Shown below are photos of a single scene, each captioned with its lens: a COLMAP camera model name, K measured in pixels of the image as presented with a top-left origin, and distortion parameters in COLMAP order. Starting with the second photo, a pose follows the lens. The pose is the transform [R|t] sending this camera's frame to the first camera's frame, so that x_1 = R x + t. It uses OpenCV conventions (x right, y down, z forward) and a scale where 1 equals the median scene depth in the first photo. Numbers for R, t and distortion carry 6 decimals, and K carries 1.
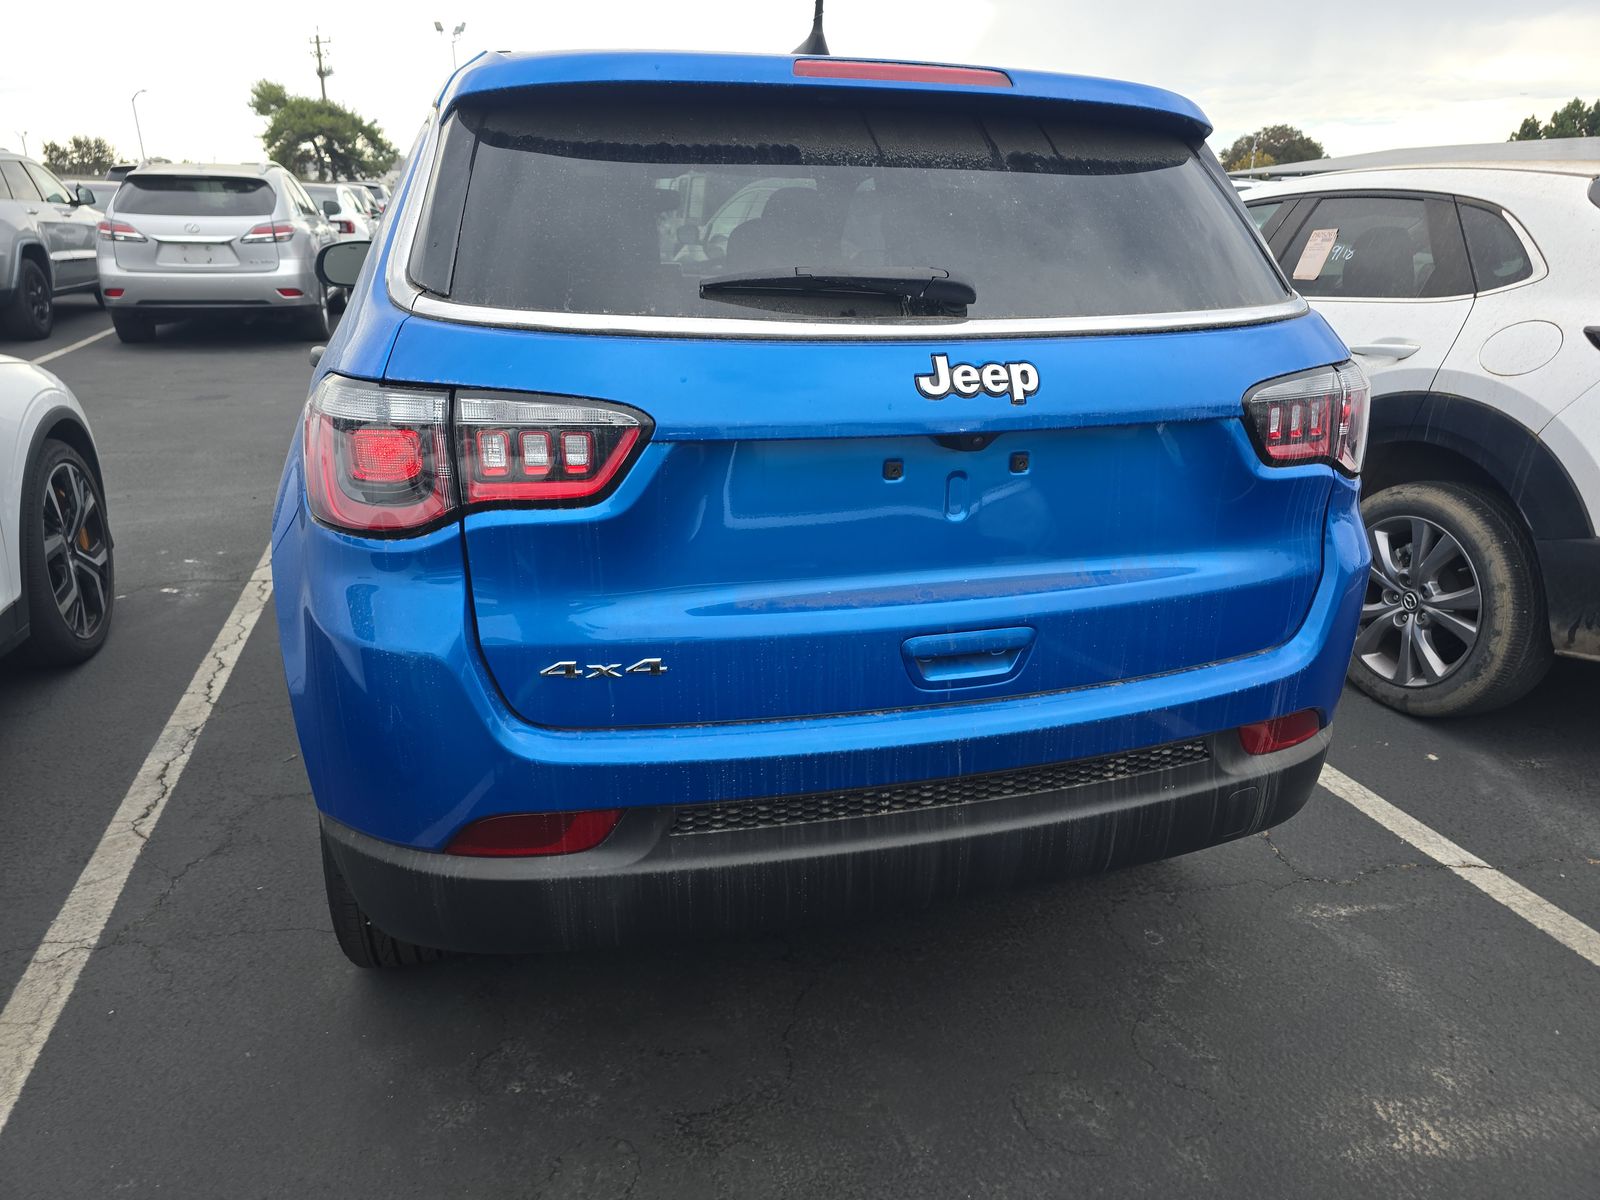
lens RADIAL K [[1083.6, 0, 800.0], [0, 1083.6, 600.0], [0, 0, 1]] dist [0.052513, -0.046100]
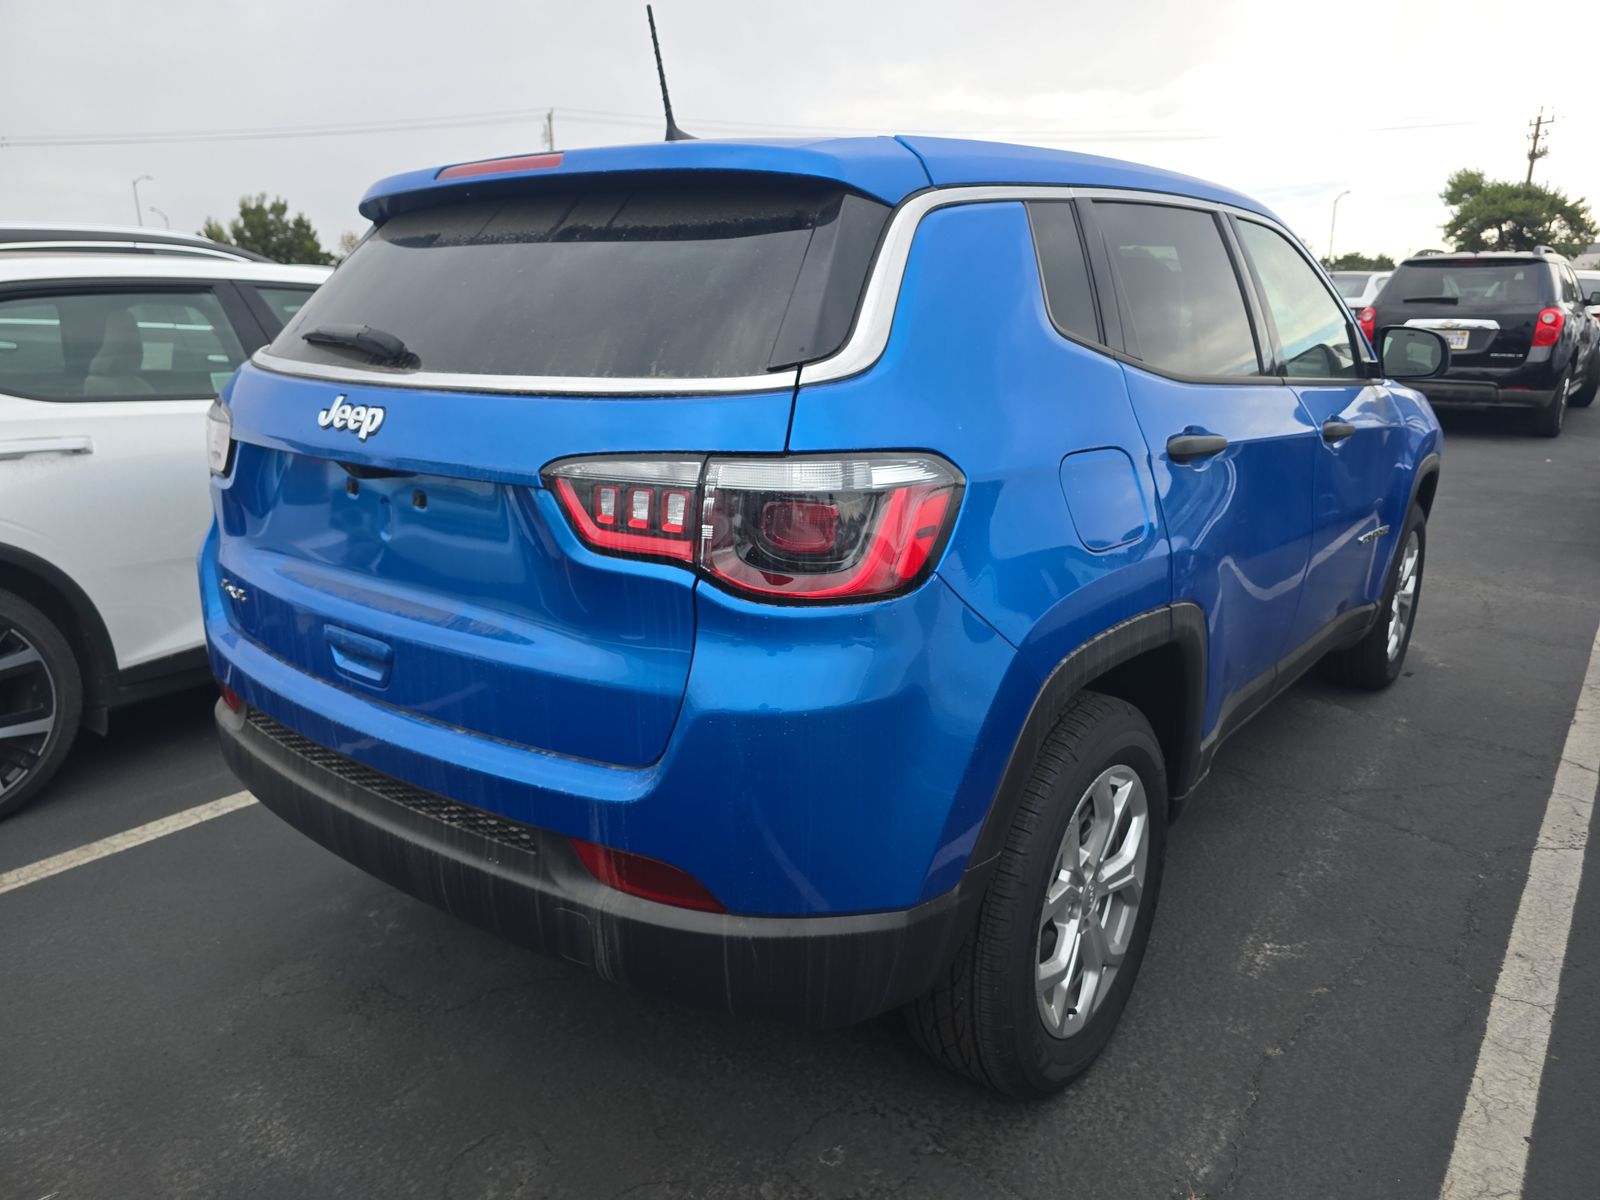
lens RADIAL K [[1083.6, 0, 800.0], [0, 1083.6, 600.0], [0, 0, 1]] dist [0.052513, -0.046100]
pose [[0.572872, 0.202237, -0.794304, 1.092603], [-0.261446, 0.963547, 0.056767, -0.158211], [0.776830, 0.175147, 0.604863, 0.530598]]
